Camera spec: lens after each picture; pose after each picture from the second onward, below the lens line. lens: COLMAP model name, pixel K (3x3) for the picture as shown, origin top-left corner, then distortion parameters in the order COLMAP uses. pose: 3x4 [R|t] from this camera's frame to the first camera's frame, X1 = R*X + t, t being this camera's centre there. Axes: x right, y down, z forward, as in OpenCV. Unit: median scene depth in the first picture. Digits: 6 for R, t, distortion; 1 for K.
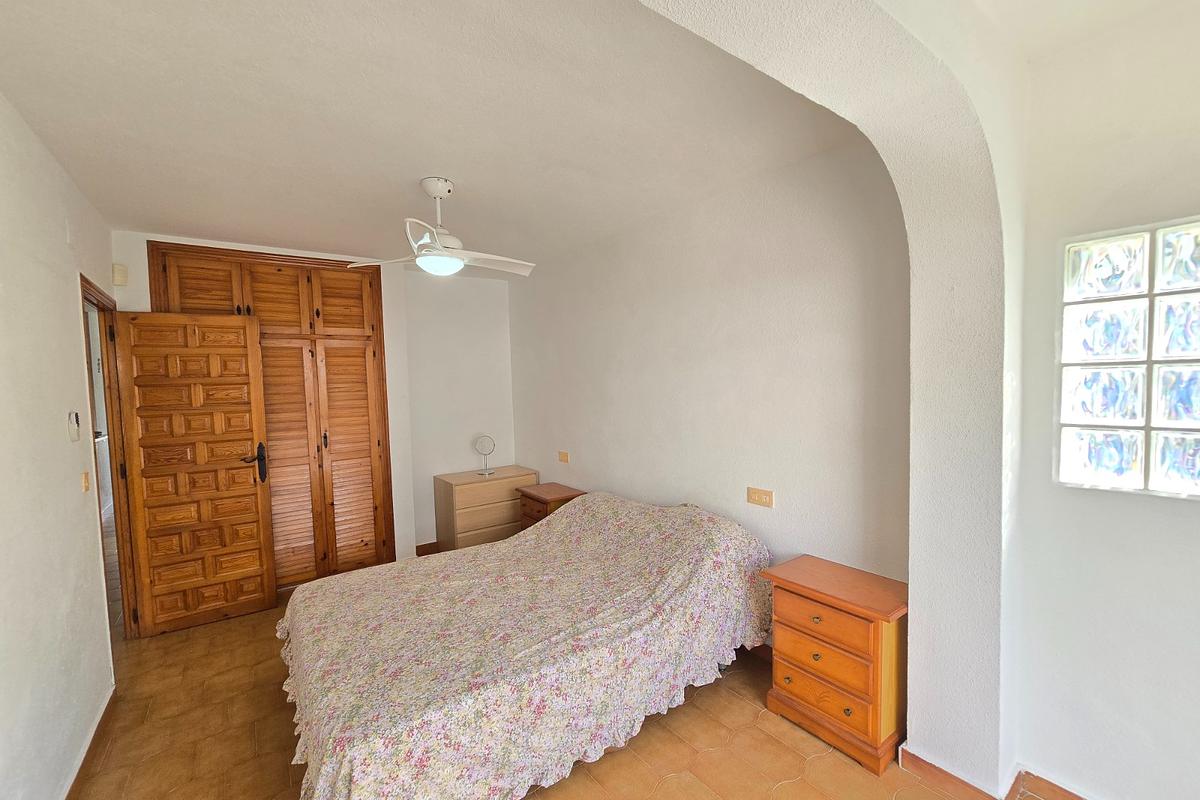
lens RADIAL K [[491.9, 0, 600.0], [0, 491.9, 400.0], [0, 0, 1]] dist [-0.012341, 0.000009]
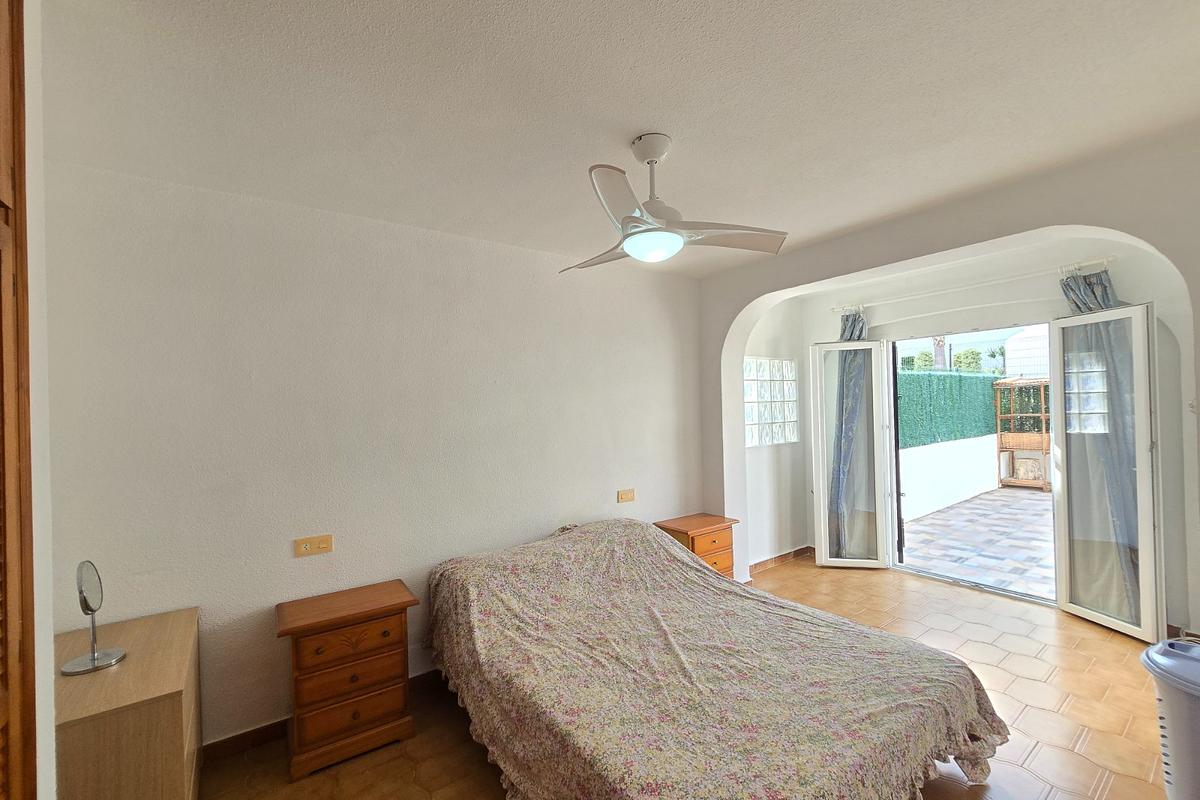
lens RADIAL K [[491.9, 0, 600.0], [0, 491.9, 400.0], [0, 0, 1]] dist [-0.012341, 0.000009]
pose [[0.019956, 0.041940, 0.998921, -1.043071], [0.061258, 0.997191, -0.043091, -0.010094], [-0.997922, 0.062052, 0.017331, 1.046724]]
